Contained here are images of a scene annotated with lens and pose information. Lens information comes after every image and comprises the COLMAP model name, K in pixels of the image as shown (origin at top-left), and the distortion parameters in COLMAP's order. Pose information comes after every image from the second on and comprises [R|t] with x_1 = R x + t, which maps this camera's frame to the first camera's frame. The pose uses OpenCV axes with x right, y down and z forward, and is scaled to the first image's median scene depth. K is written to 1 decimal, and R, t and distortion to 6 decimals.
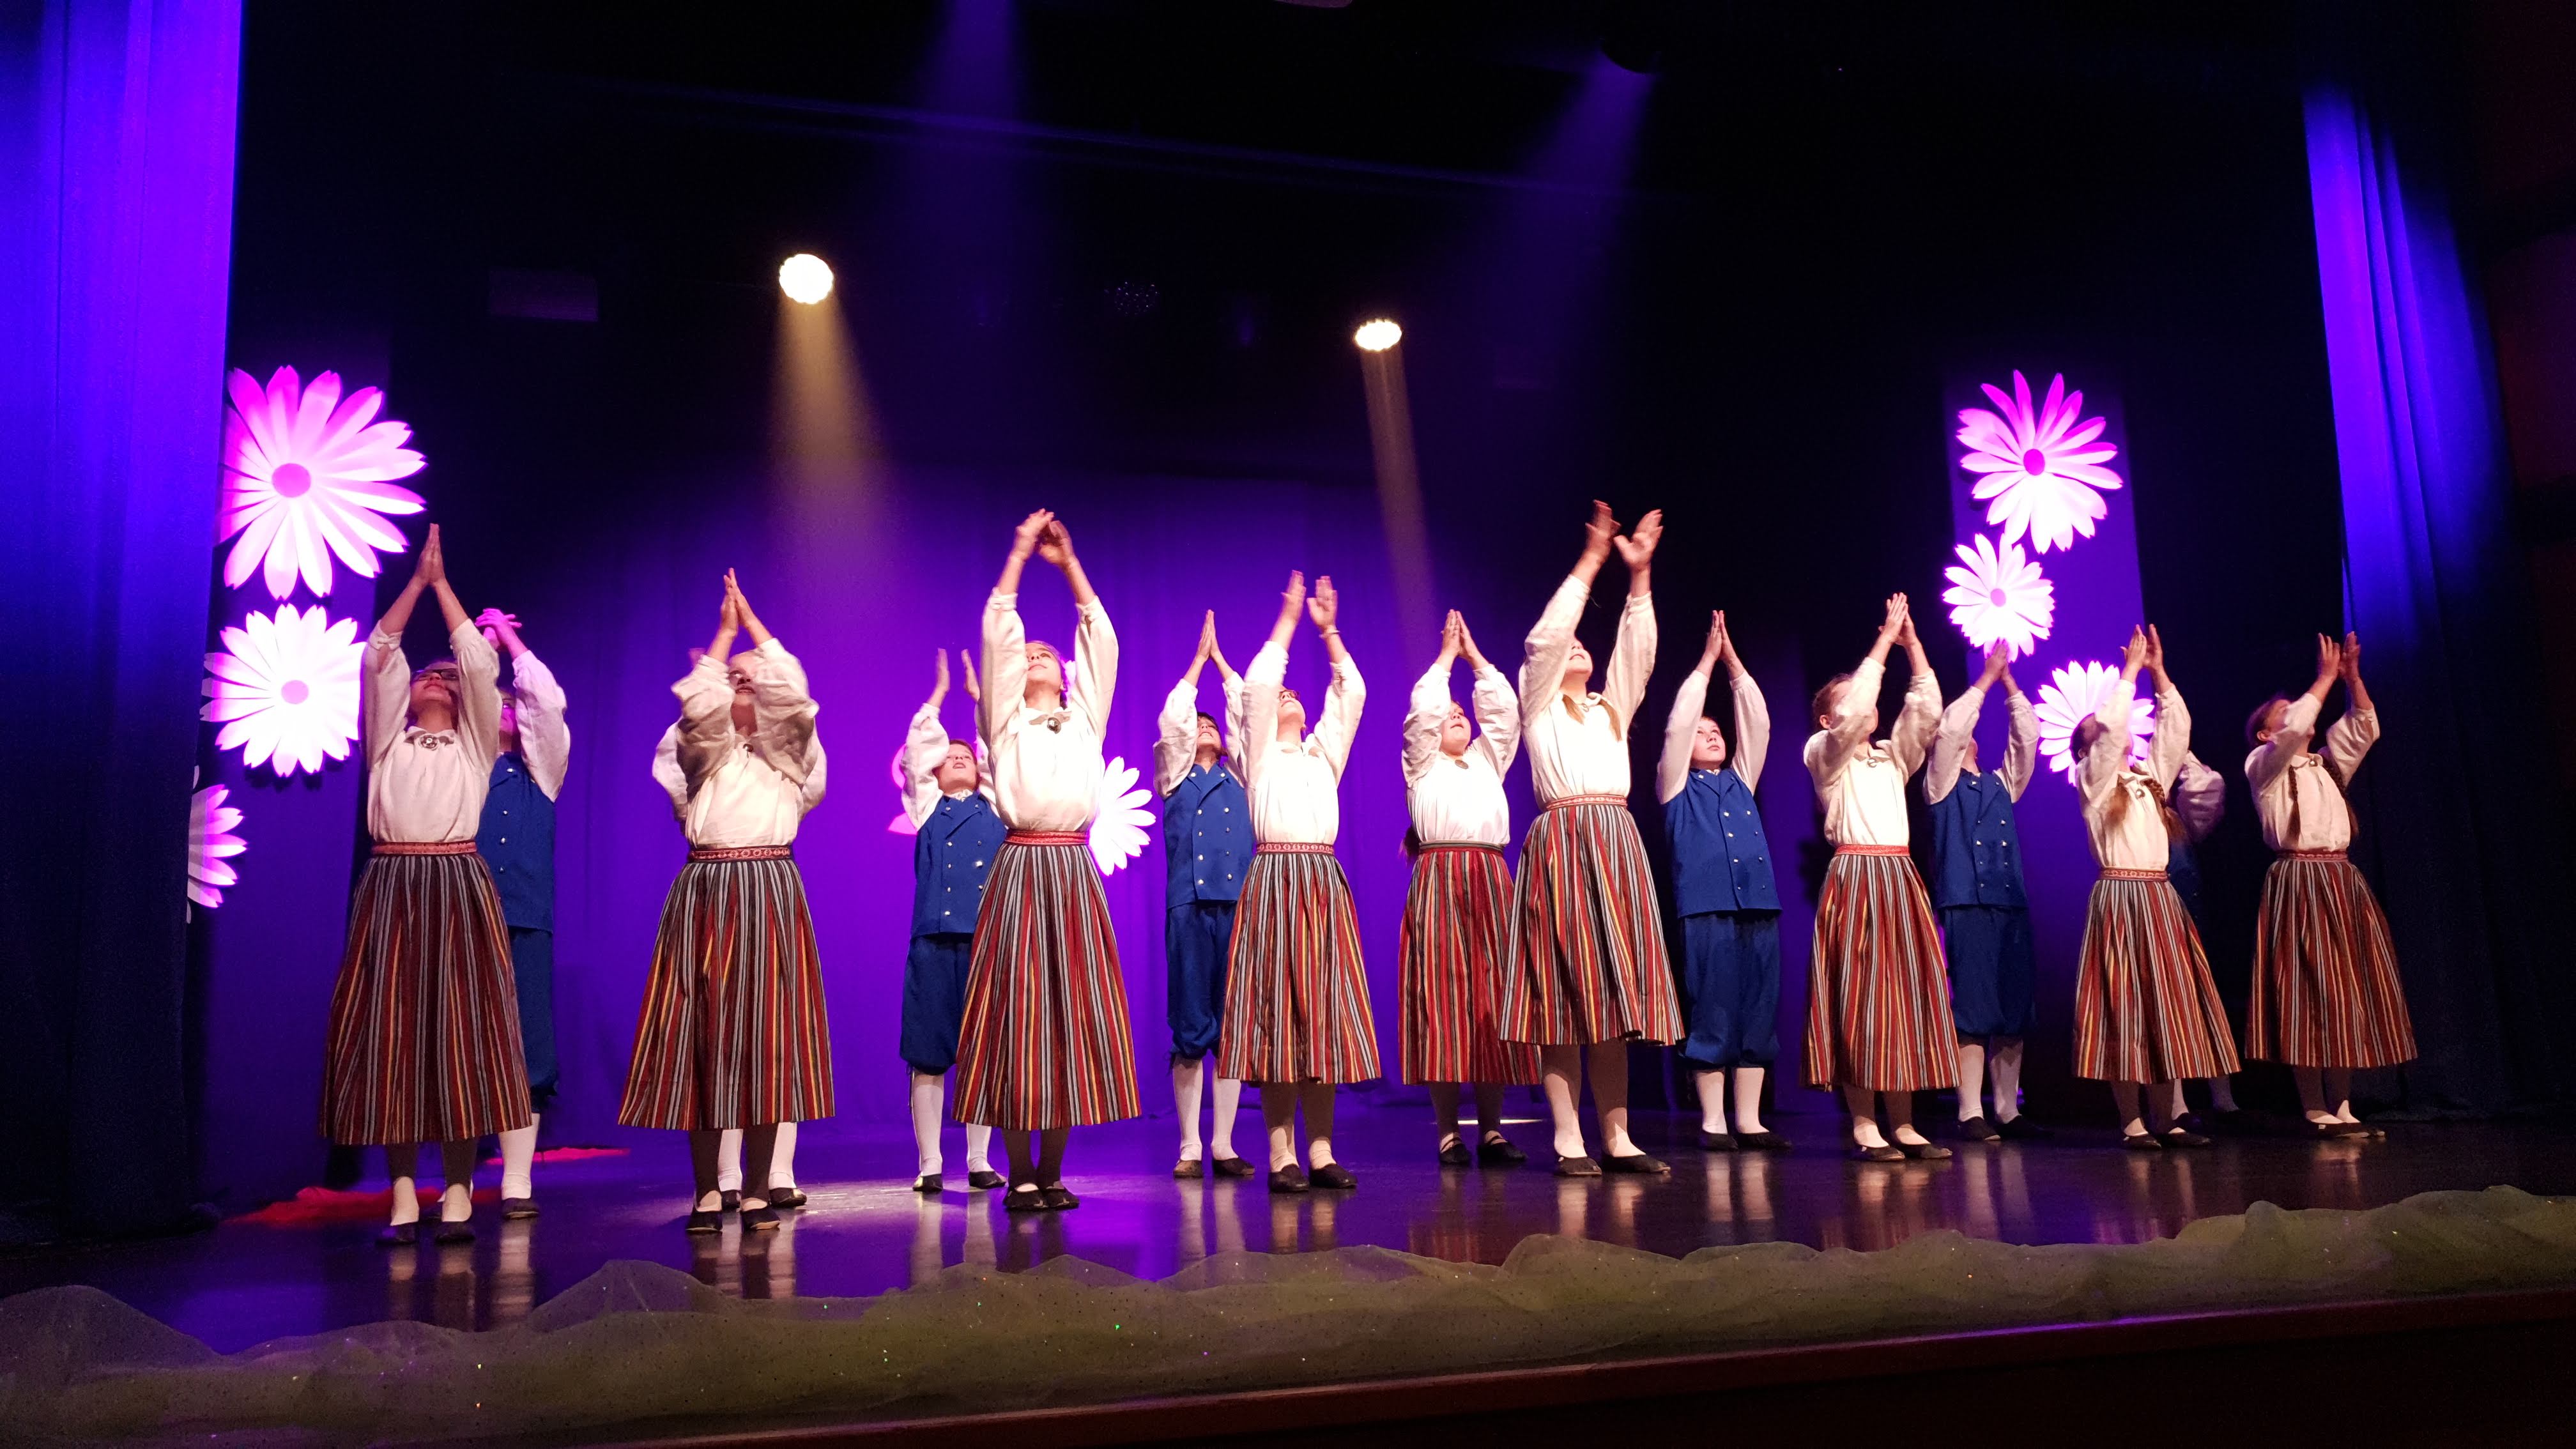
lens RADIAL K [[2005.3, 0, 1315.5], [0, 2005.3, 725.4], [0, 0, 1]] dist [0.100692, -0.091635]
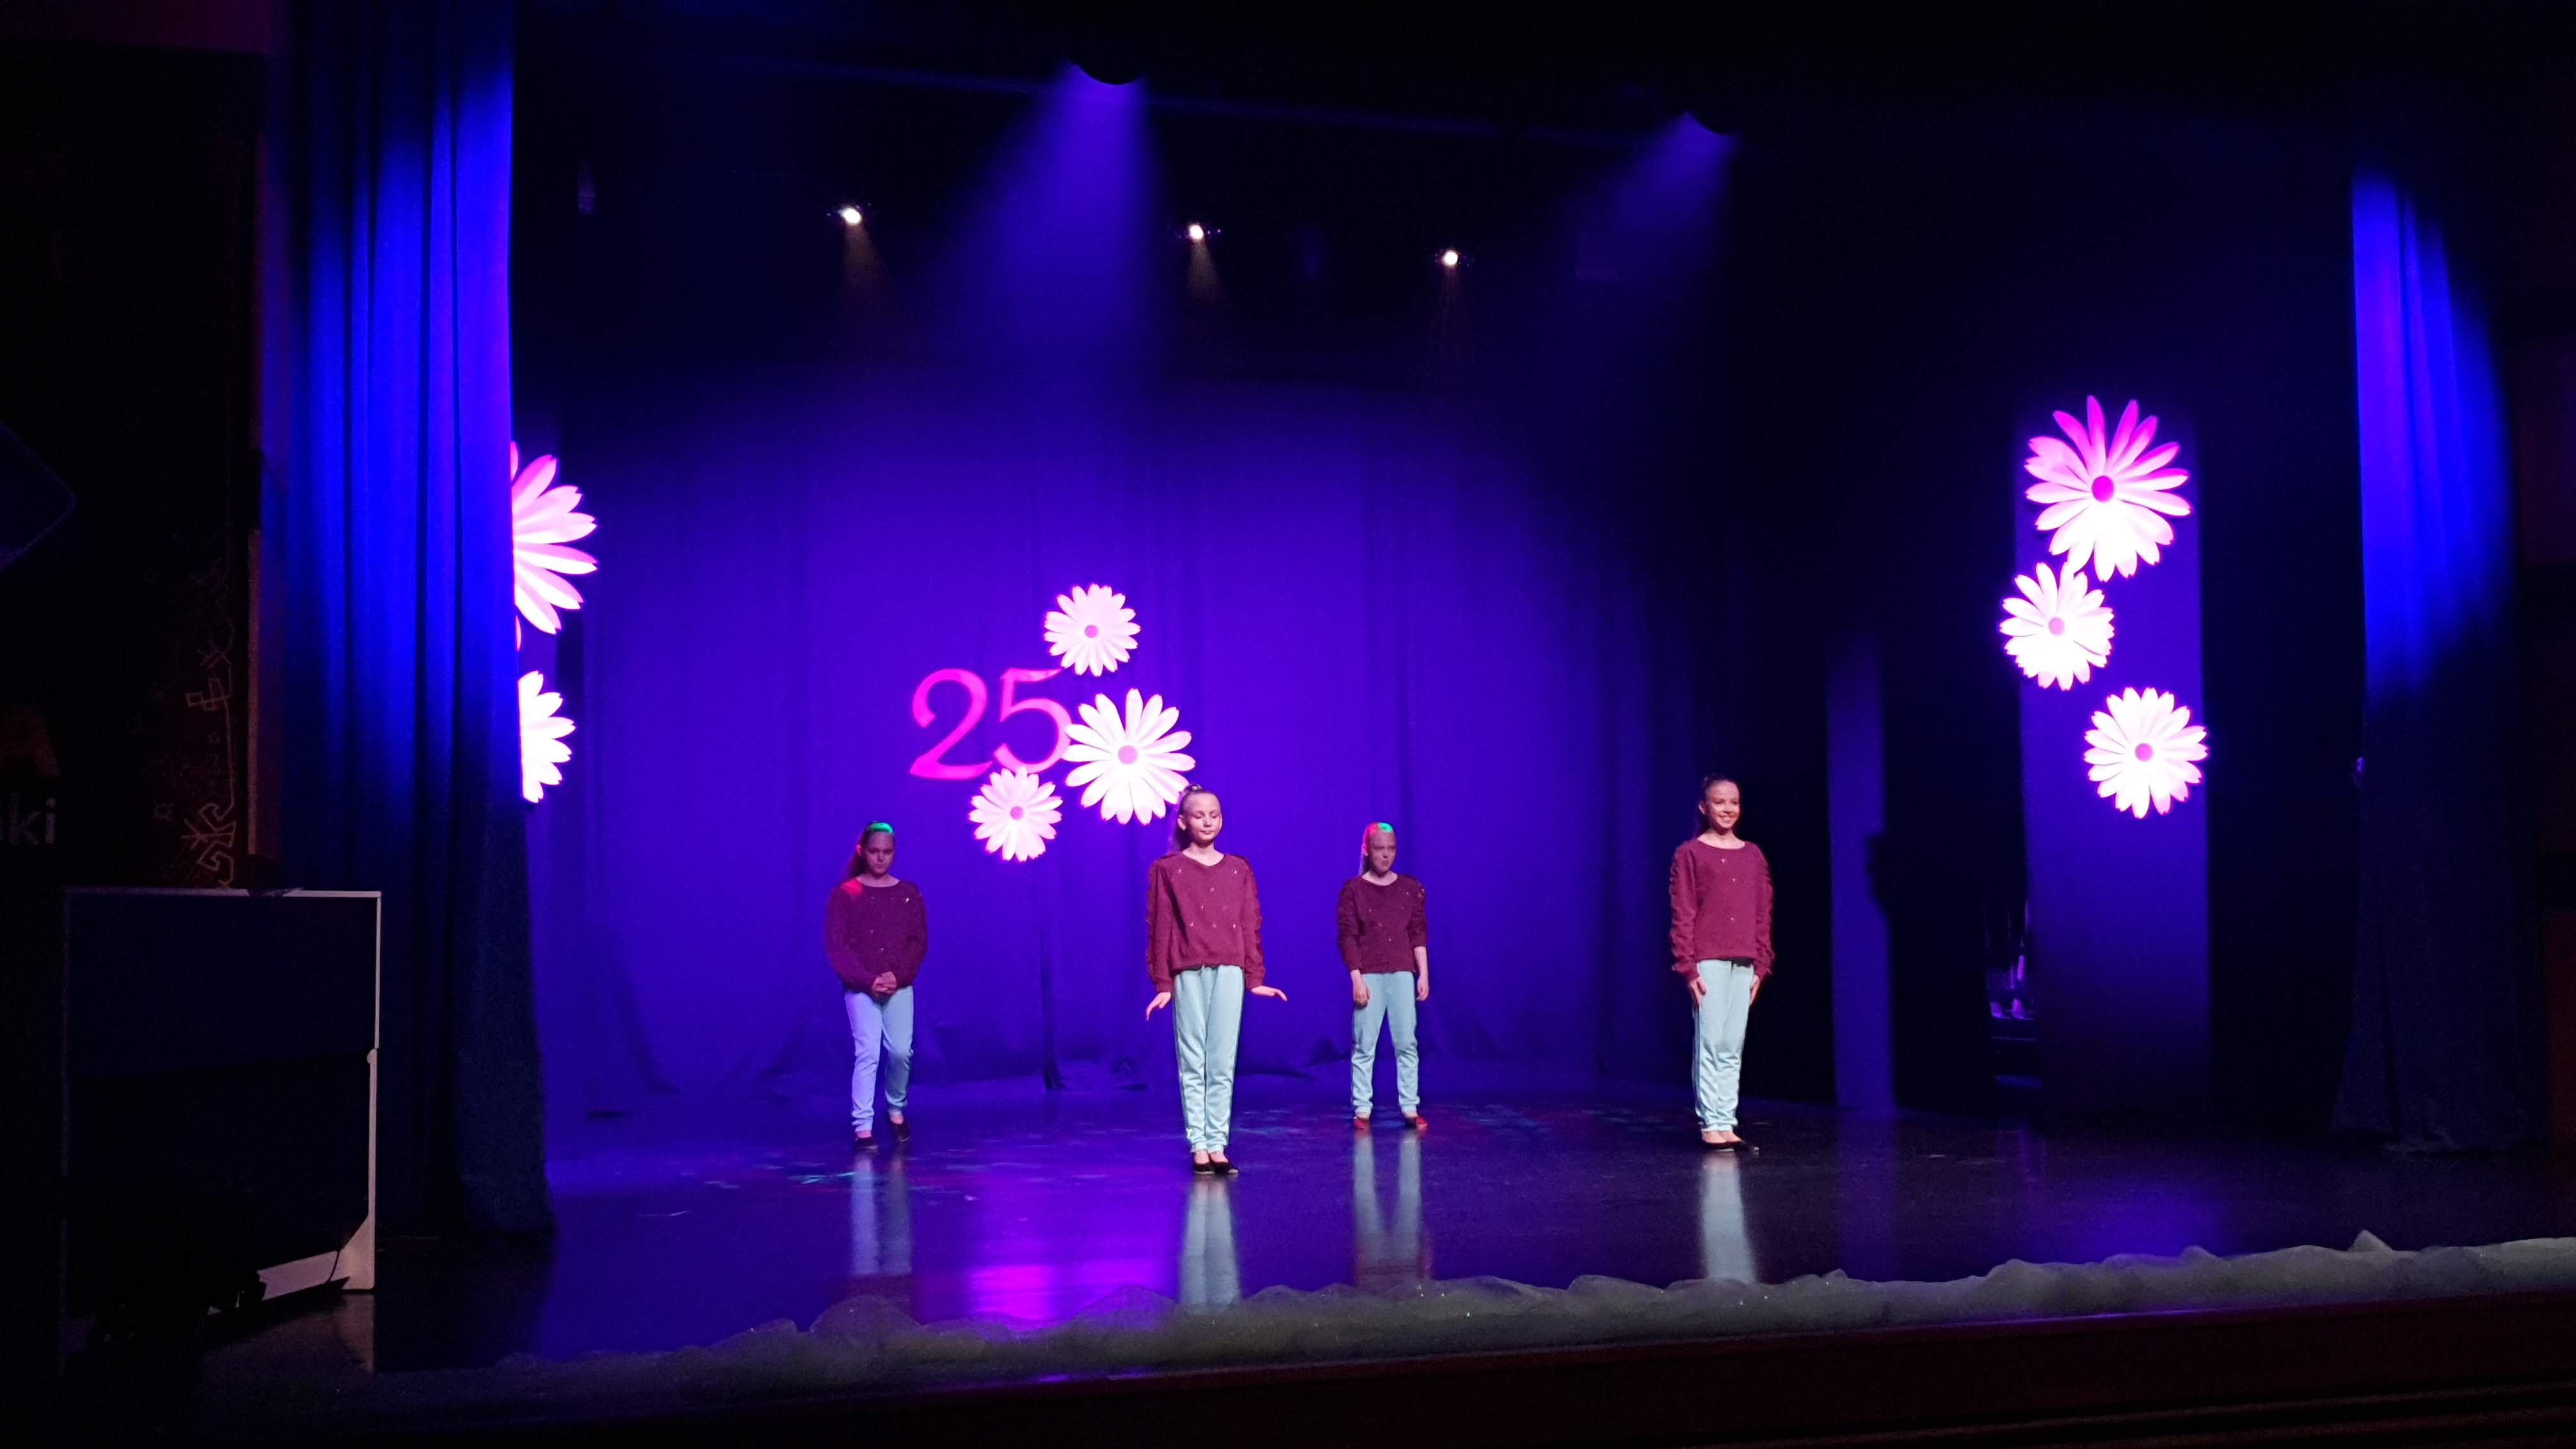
lens RADIAL K [[2929.9, 0, 1334.9], [0, 2929.9, 708.2], [0, 0, 1]] dist [0.410166, -1.116377]
pose [[0.999814, 0.018951, 0.003453, -0.032692], [-0.019180, 0.996025, 0.086981, -0.145304], [-0.001791, -0.087031, 0.996204, -0.507120]]
